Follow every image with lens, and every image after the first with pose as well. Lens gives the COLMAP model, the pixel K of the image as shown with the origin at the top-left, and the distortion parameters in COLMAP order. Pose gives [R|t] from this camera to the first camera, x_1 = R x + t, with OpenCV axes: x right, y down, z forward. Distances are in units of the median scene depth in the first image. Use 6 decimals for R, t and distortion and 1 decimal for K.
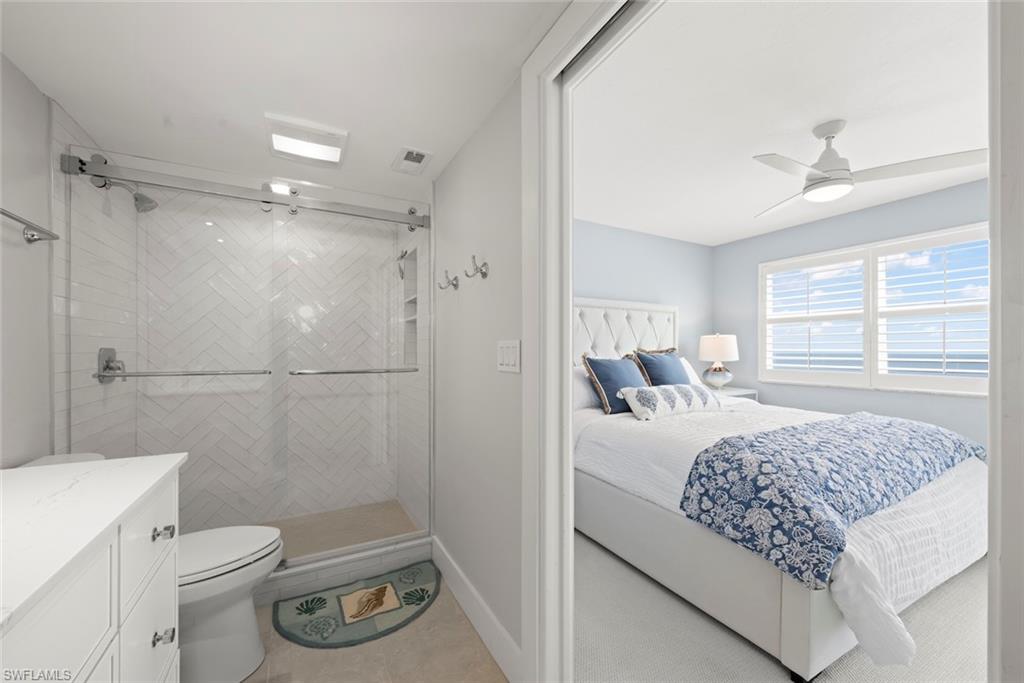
lens RADIAL K [[395.1, 0, 506.5], [0, 395.1, 350.5], [0, 0, 1]] dist [-0.004474, 0.001924]
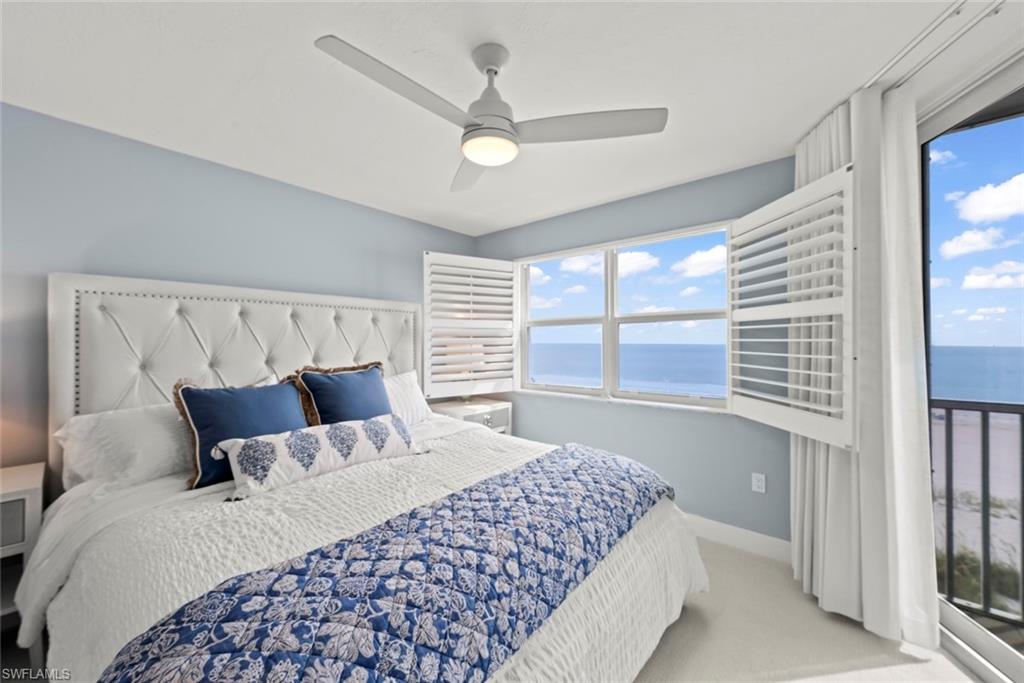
lens RADIAL K [[395.1, 0, 530.3], [0, 395.1, 336.1], [0, 0, 1]] dist [-0.004474, 0.001924]
pose [[0.919302, 0.005874, 0.393510, 0.732747], [0.000824, 0.999858, -0.016850, -0.077727], [-0.393553, 0.015815, 0.919166, 0.409716]]
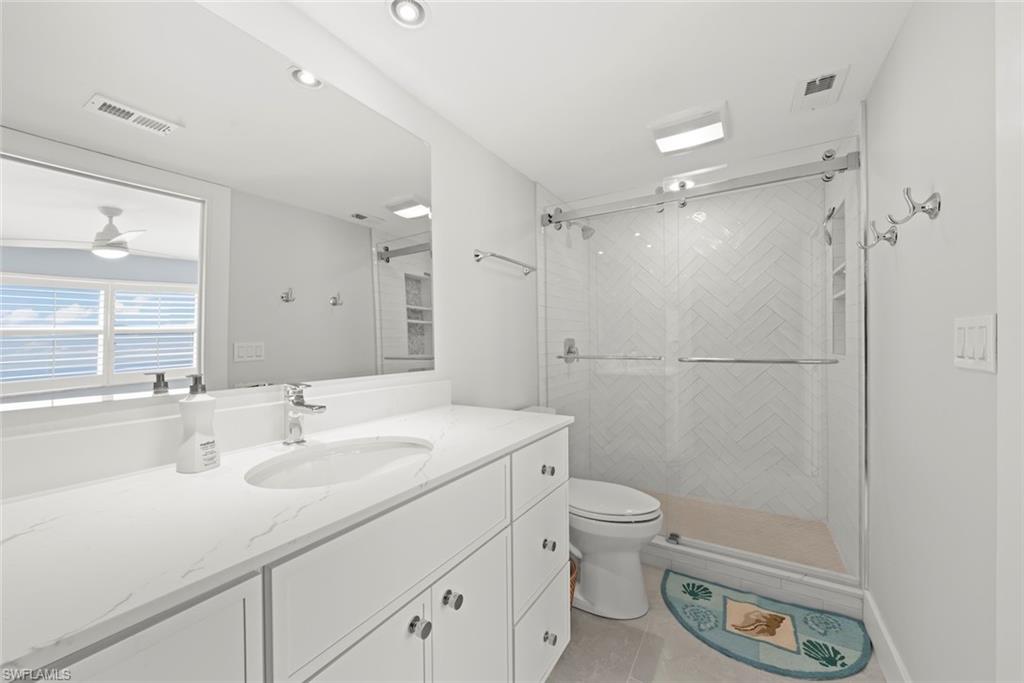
lens RADIAL K [[395.1, 0, 531.6], [0, 395.1, 344.0], [0, 0, 1]] dist [-0.004474, 0.001924]
pose [[0.502586, -0.001354, -0.864526, 0.145020], [0.013902, 0.999882, 0.006516, 0.002290], [0.864416, -0.015293, 0.502545, 0.118626]]
